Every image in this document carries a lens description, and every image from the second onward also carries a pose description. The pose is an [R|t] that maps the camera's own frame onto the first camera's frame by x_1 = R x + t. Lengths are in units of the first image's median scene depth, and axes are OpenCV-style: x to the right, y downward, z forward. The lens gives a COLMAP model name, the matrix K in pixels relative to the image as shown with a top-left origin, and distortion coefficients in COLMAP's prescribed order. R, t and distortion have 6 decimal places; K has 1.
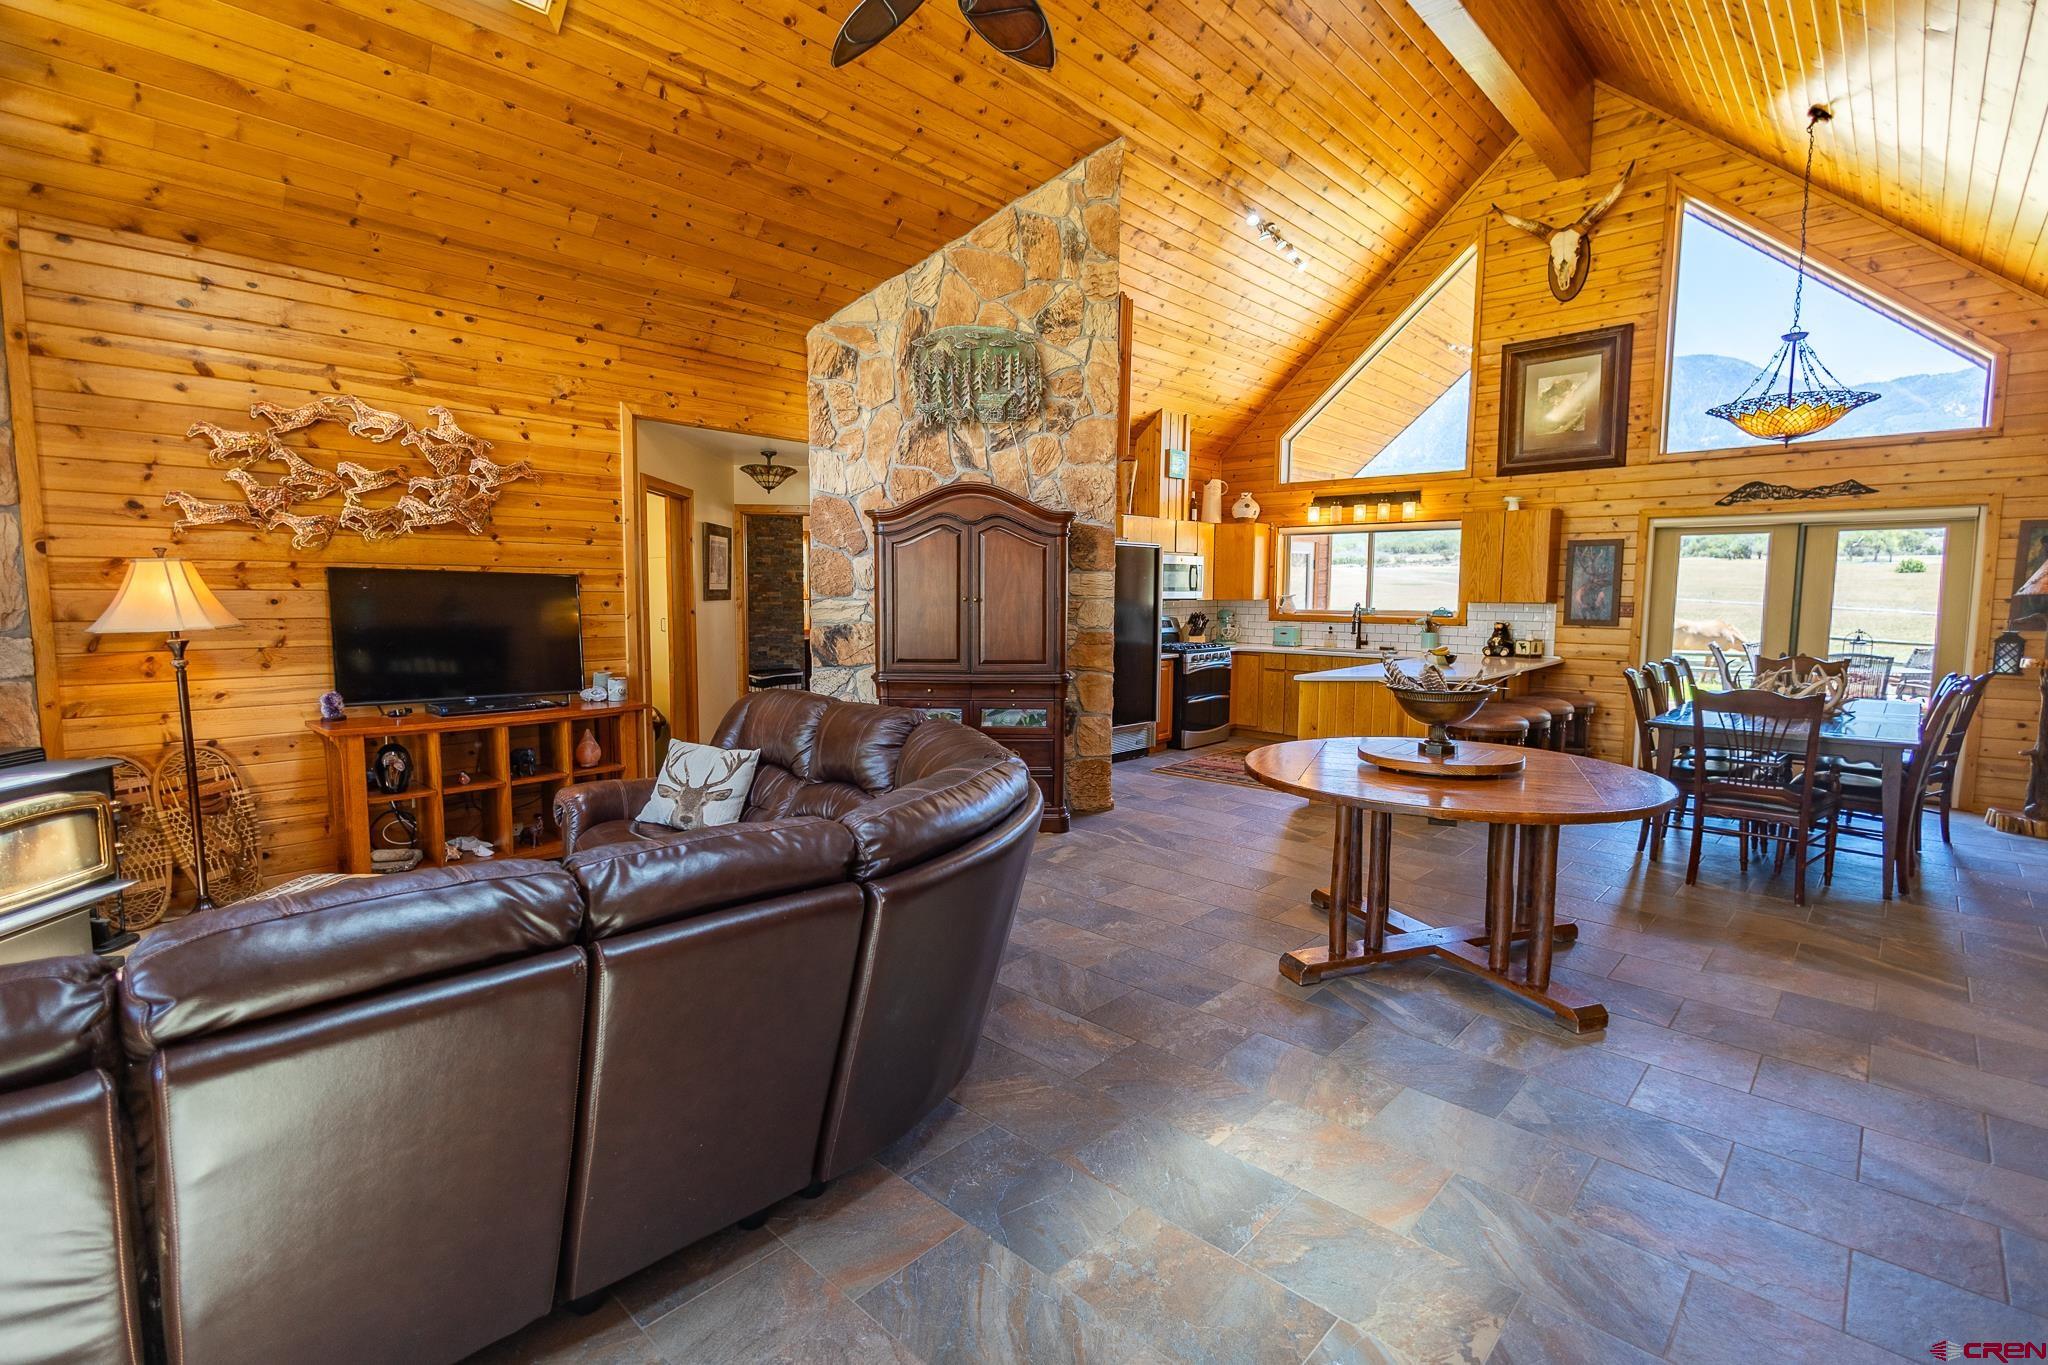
lens RADIAL K [[942.8, 0, 1021.3], [0, 942.8, 679.1], [0, 0, 1]] dist [0.005896, -0.001904]
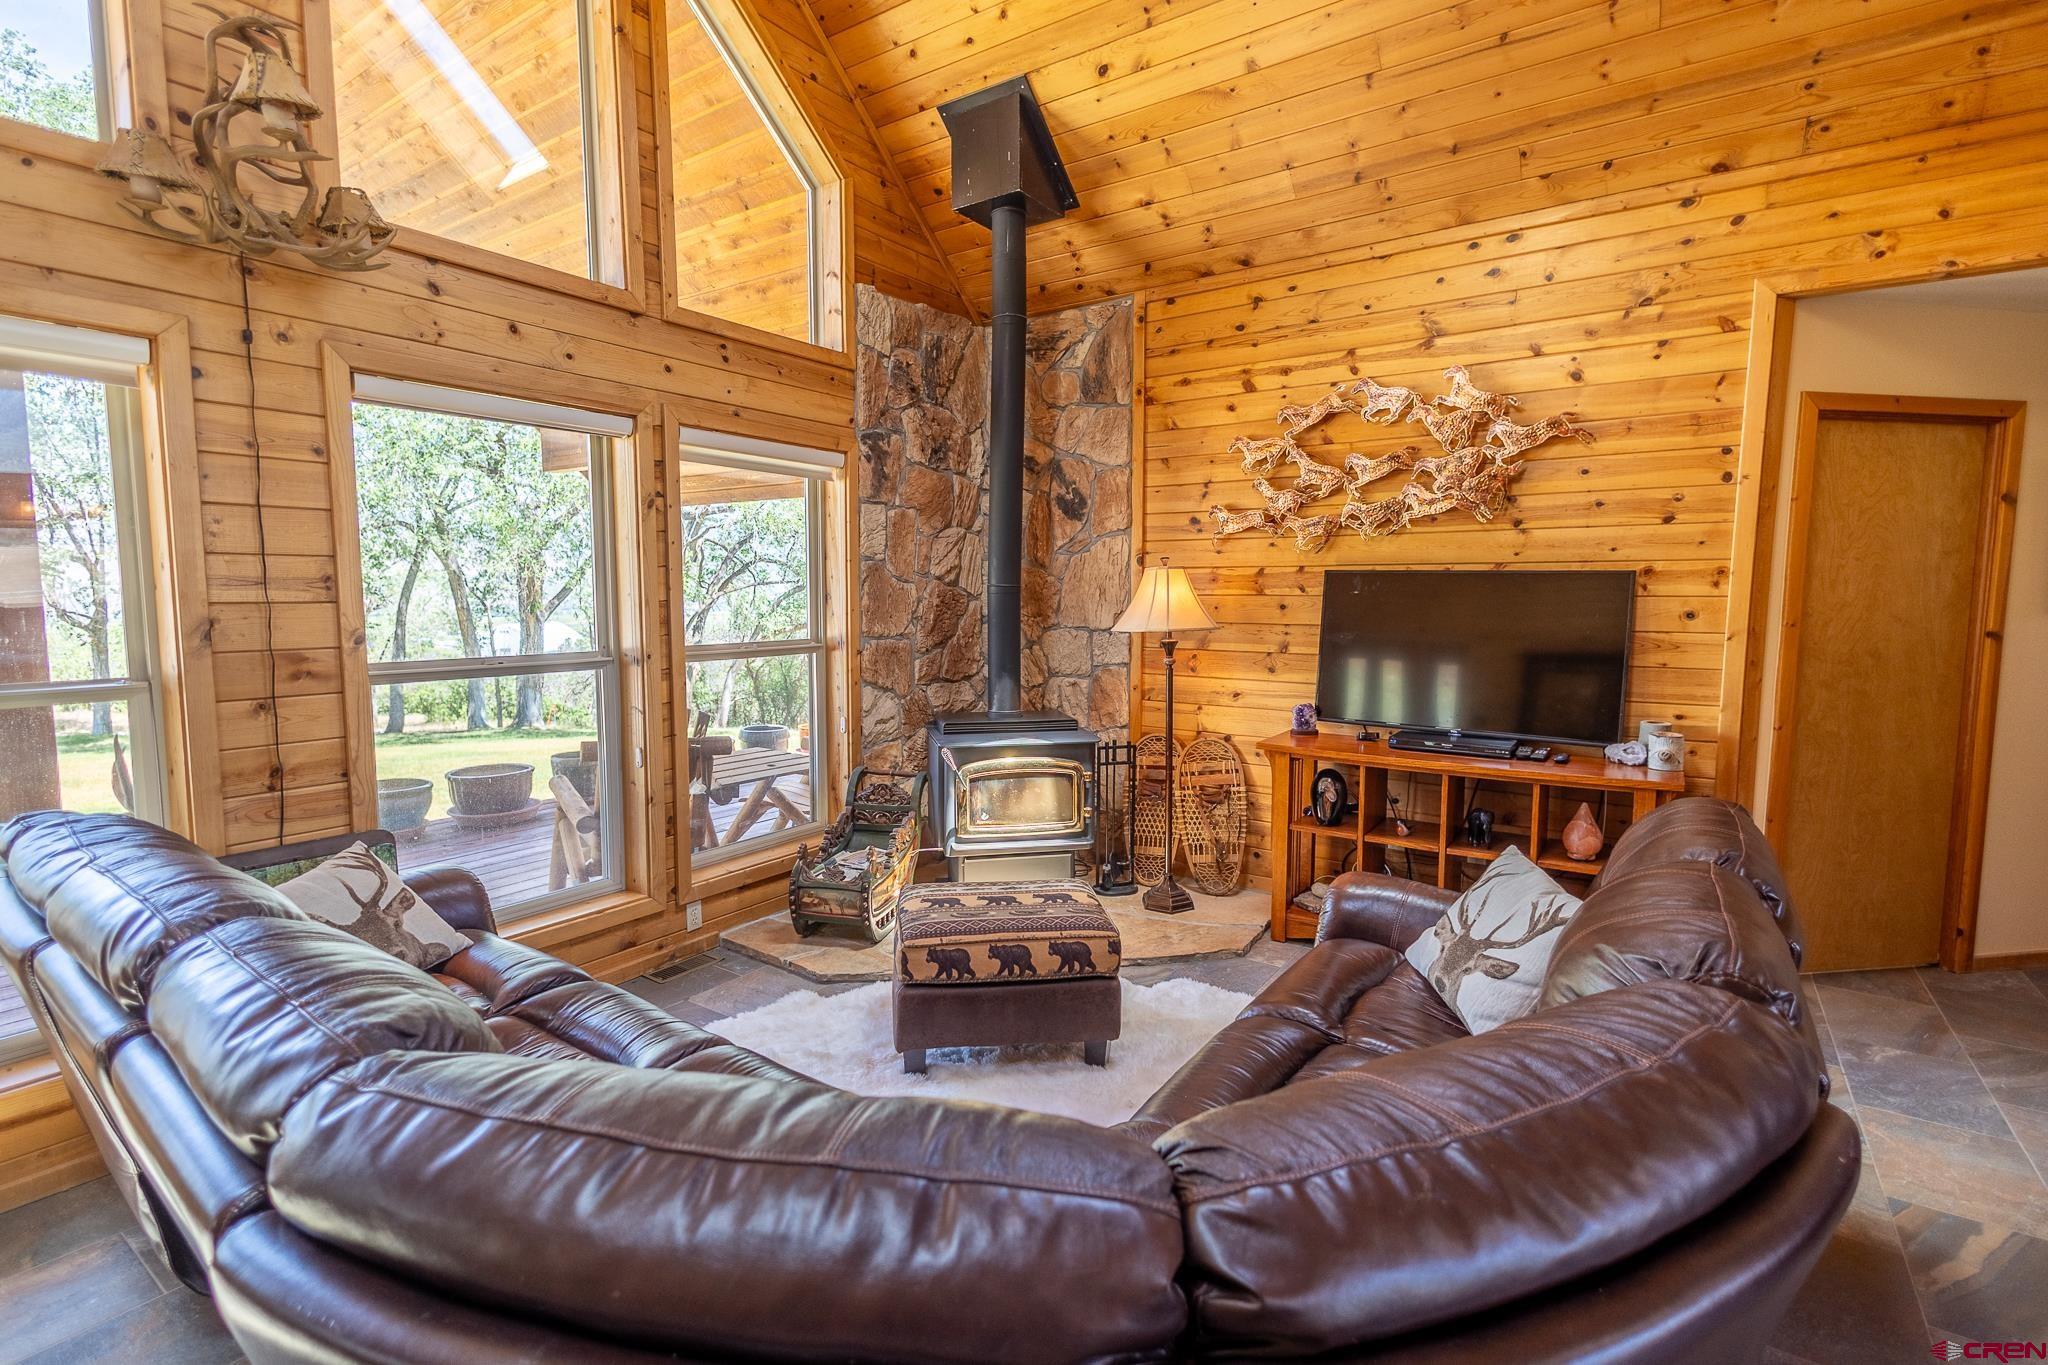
lens RADIAL K [[942.8, 0, 1022.1], [0, 942.8, 679.0], [0, 0, 1]] dist [0.005896, -0.001904]
pose [[0.137471, 0.085037, -0.986849, 0.078519], [-0.091870, 0.993108, 0.072779, -0.026783], [0.986236, 0.080657, 0.144336, 0.295781]]
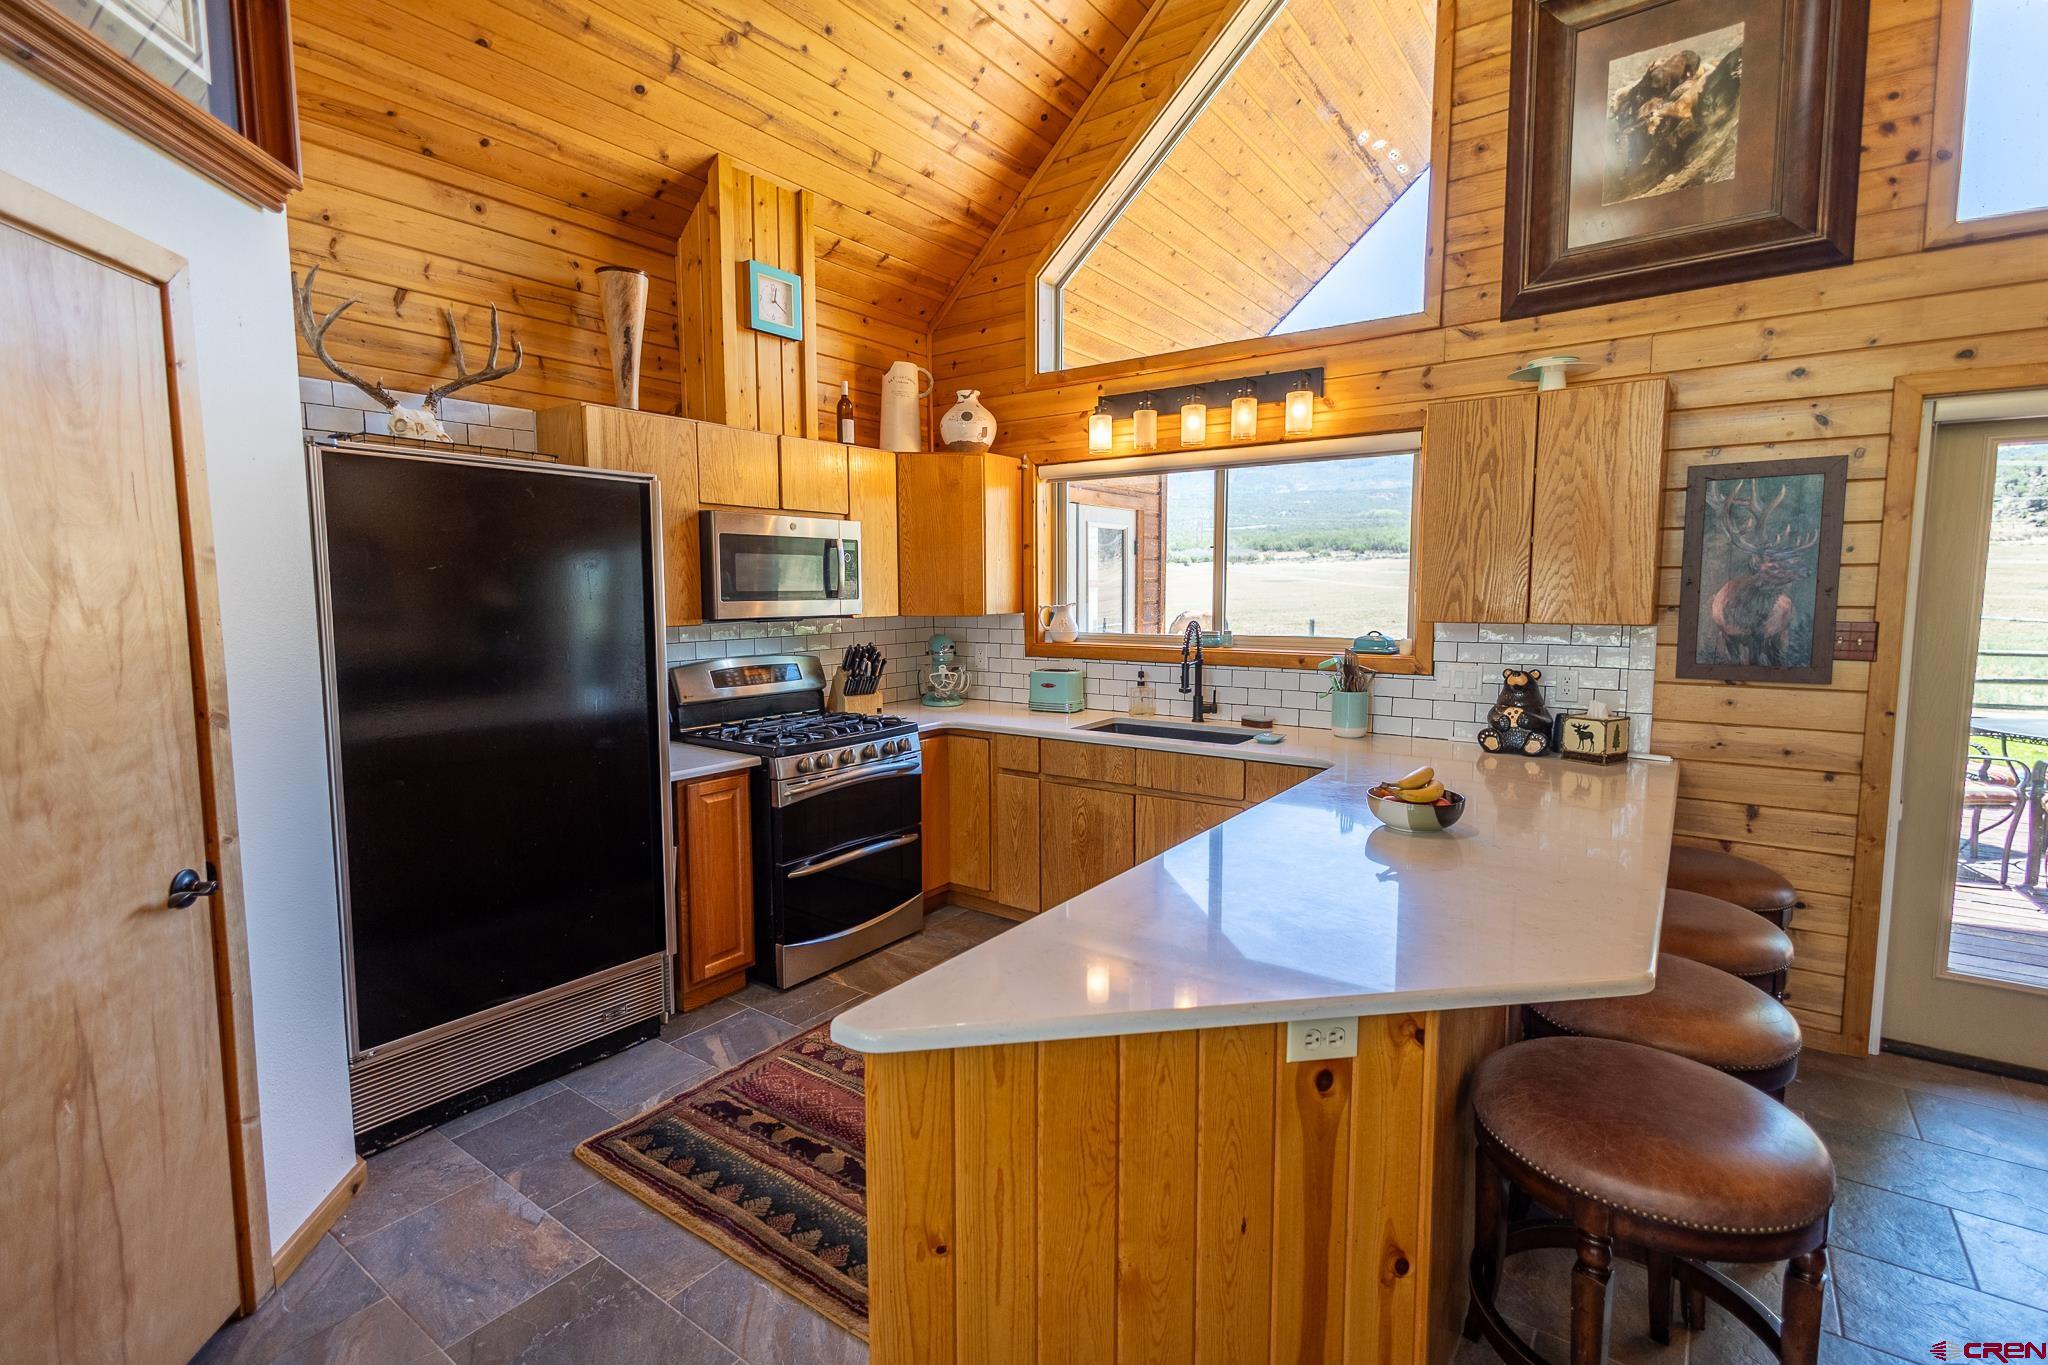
lens RADIAL K [[942.8, 0, 1023.5], [0, 942.8, 680.5], [0, 0, 1]] dist [0.005896, -0.001904]
pose [[0.991991, -0.021480, 0.124468, 0.253575], [0.021163, 0.999769, 0.003868, -0.065195], [-0.124522, -0.001203, 0.992216, 0.650515]]
